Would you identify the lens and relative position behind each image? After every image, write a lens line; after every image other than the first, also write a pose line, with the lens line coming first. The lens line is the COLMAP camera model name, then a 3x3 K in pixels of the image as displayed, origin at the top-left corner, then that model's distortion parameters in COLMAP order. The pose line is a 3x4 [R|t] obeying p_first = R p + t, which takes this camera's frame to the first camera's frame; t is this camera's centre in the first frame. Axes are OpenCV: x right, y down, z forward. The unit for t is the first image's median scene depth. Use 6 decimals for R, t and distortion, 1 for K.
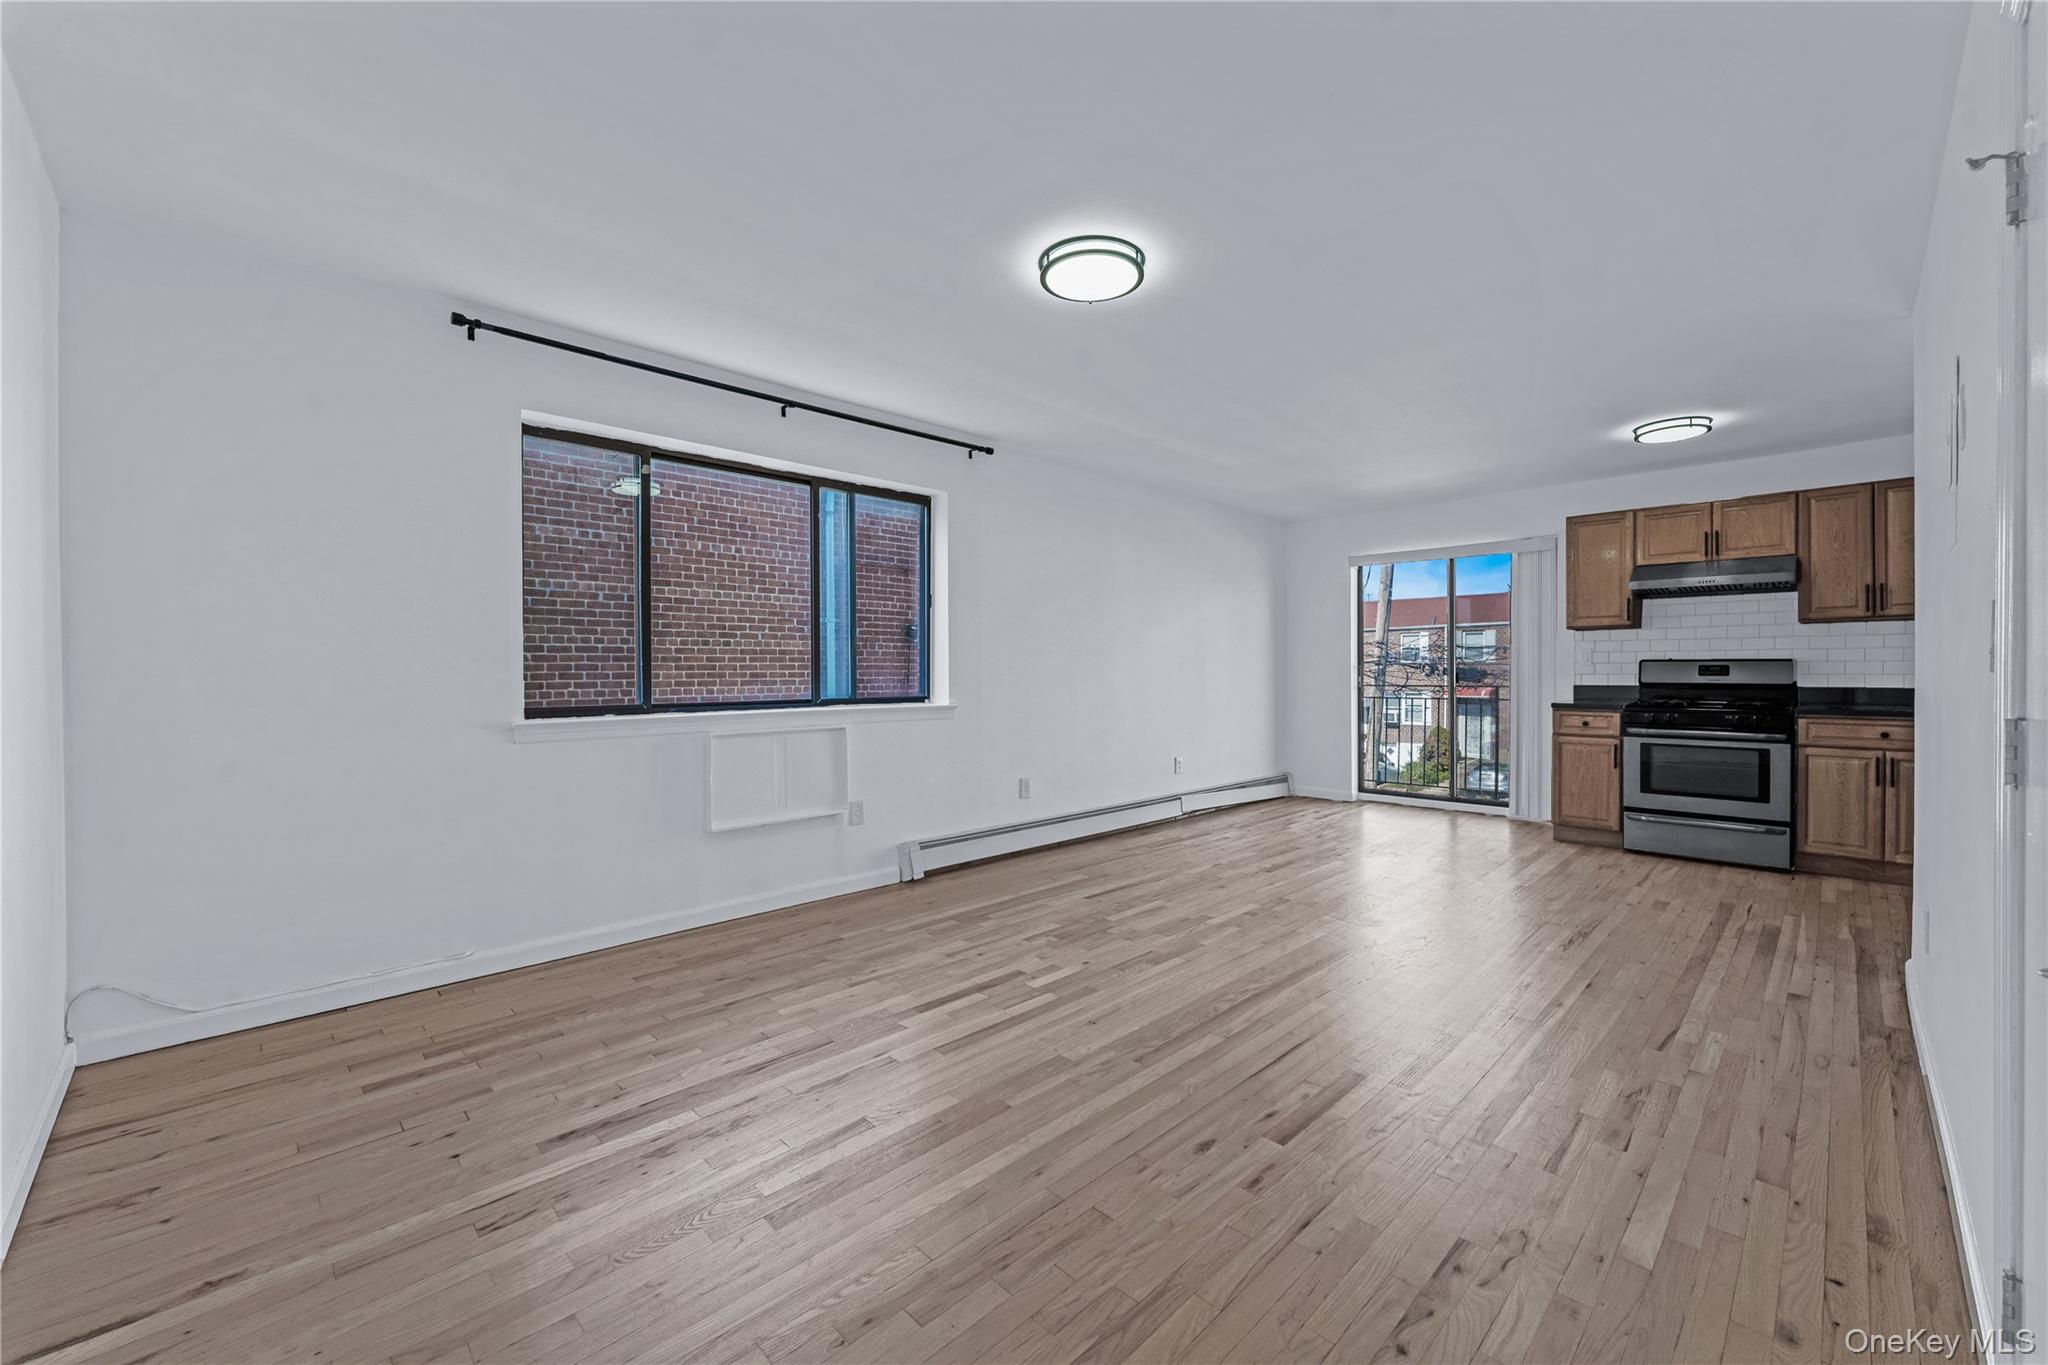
lens RADIAL K [[808.3, 0, 1025.3], [0, 808.3, 673.5], [0, 0, 1]] dist [-0.000574, 0.000054]
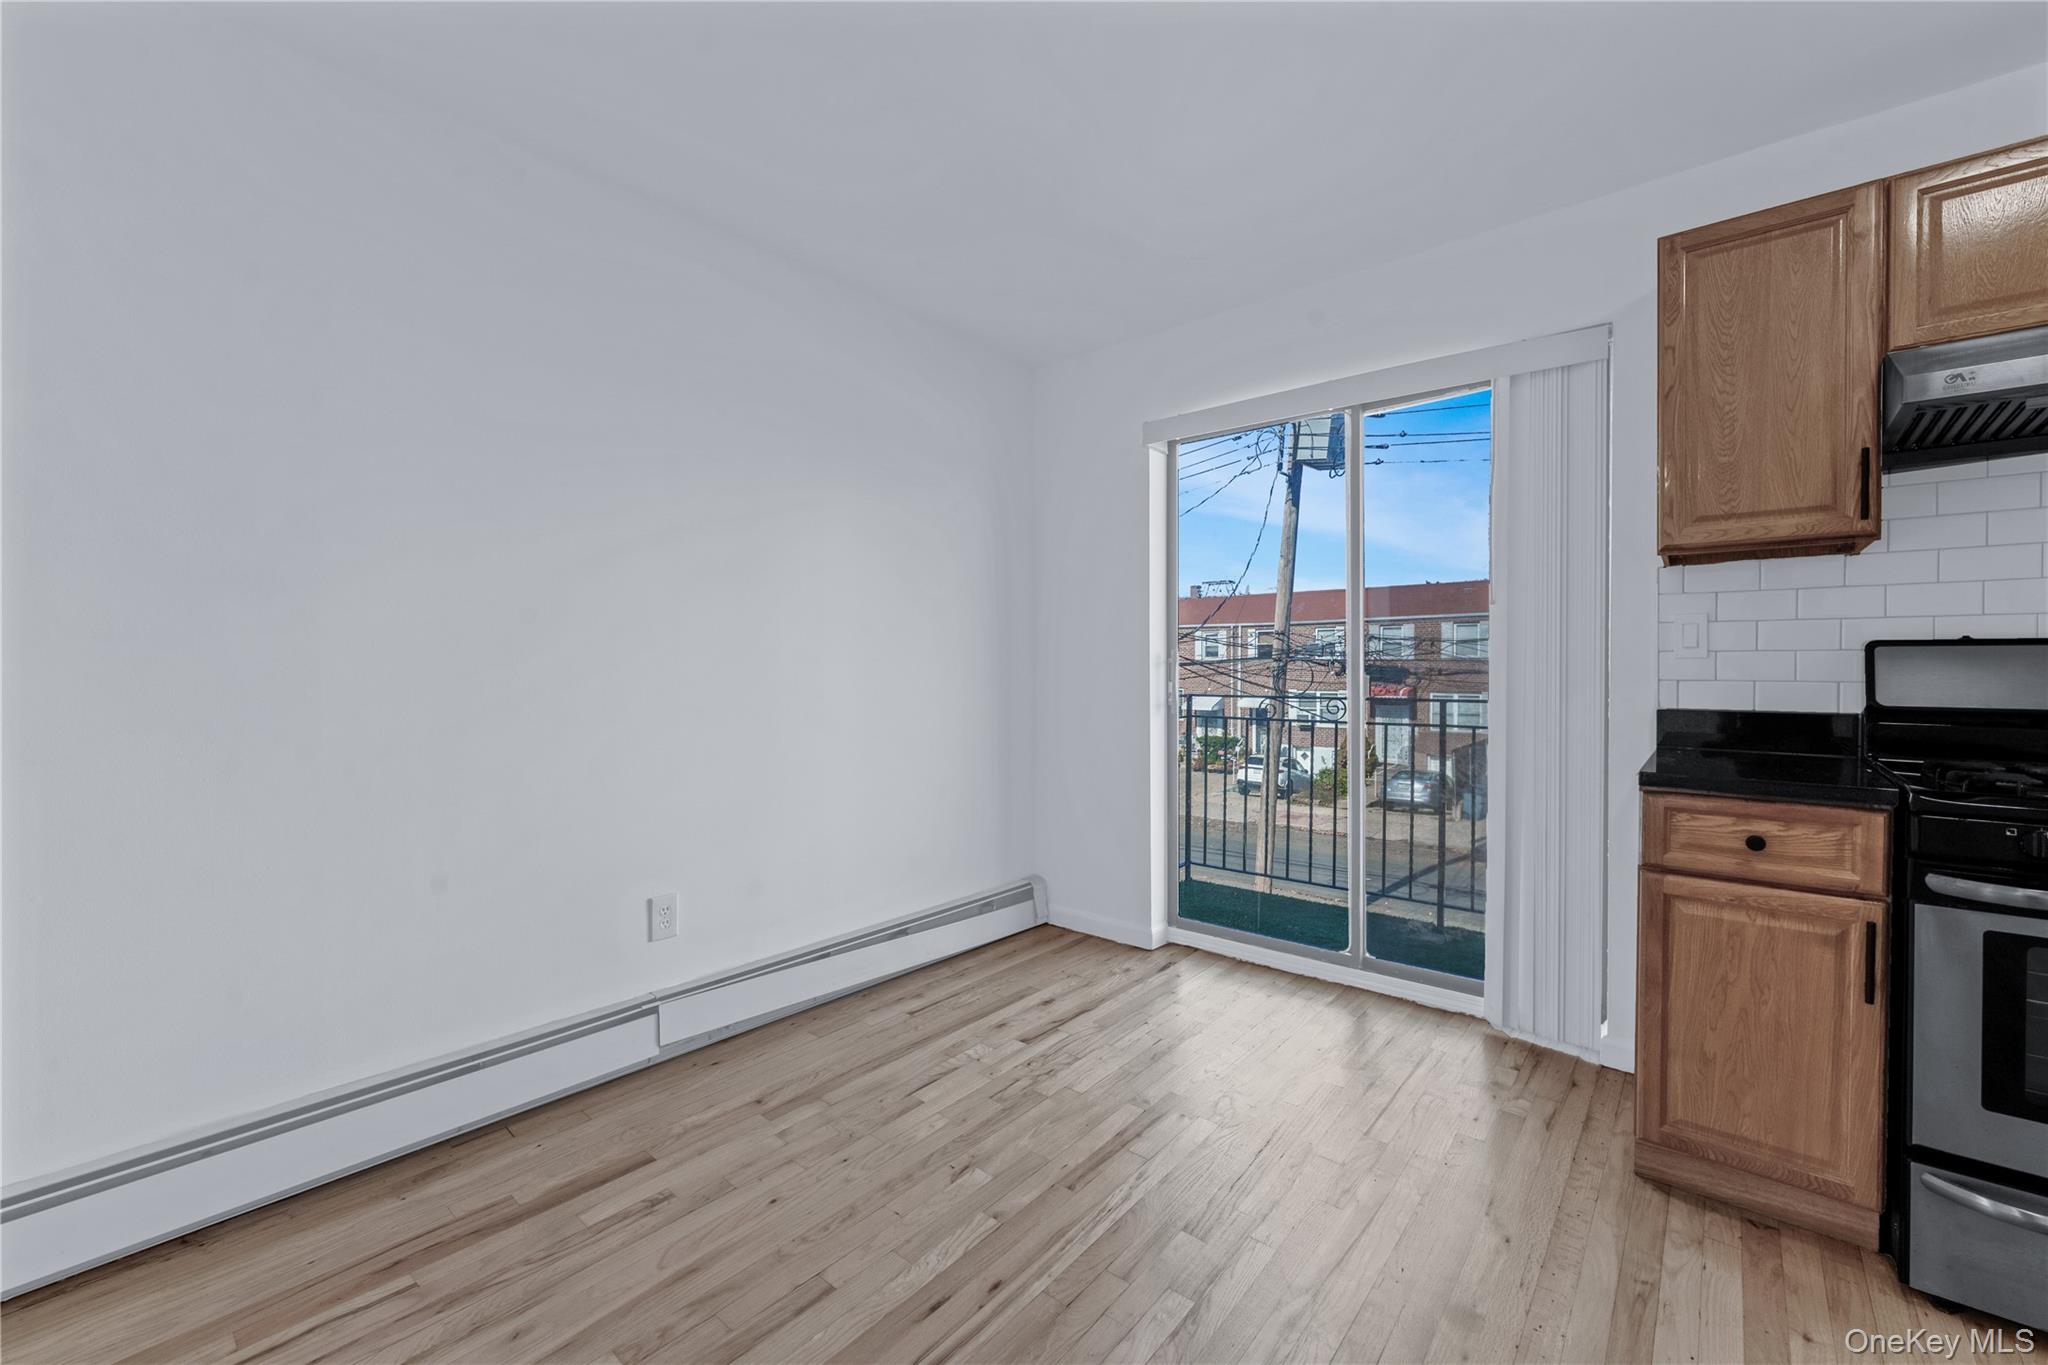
lens RADIAL K [[829.5, 0, 1024.9], [0, 829.5, 674.8], [0, 0, 1]] dist [-0.000550, -0.000256]
pose [[0.995839, 0.000478, 0.091134, 0.446207], [-0.000963, 0.999986, 0.005276, -0.004147], [-0.091130, -0.005341, 0.995825, 0.821440]]
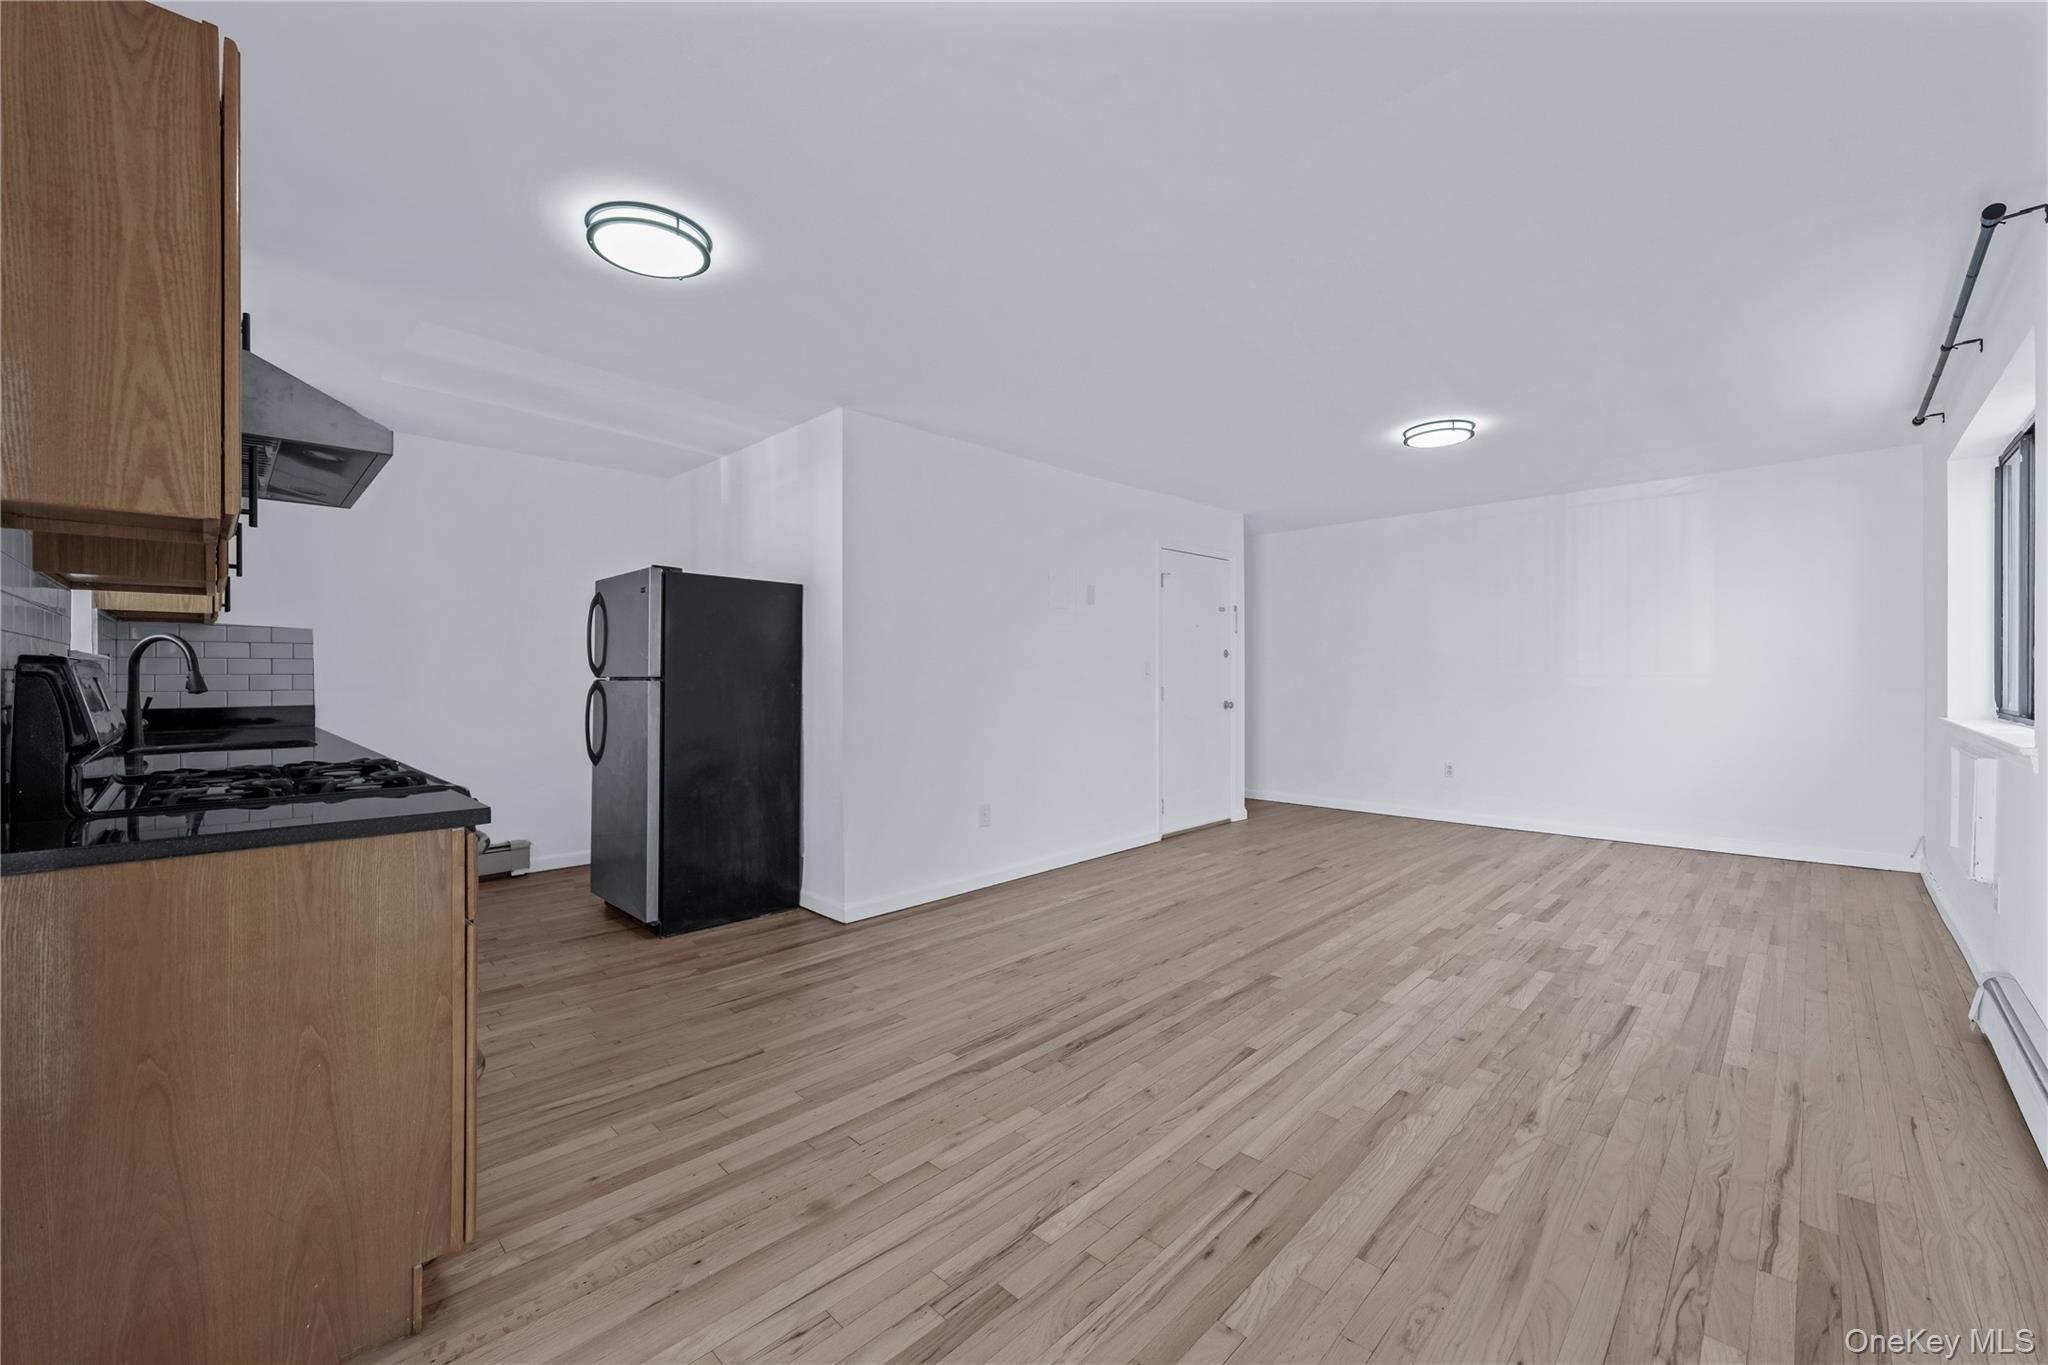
lens RADIAL K [[808.3, 0, 1025.3], [0, 808.3, 673.5], [0, 0, 1]] dist [-0.000574, 0.000054]
pose [[-0.999825, 0.005031, -0.018010, 0.554282], [0.004962, 0.999980, 0.003873, -0.012938], [0.018029, 0.003783, -0.999830, 1.530052]]
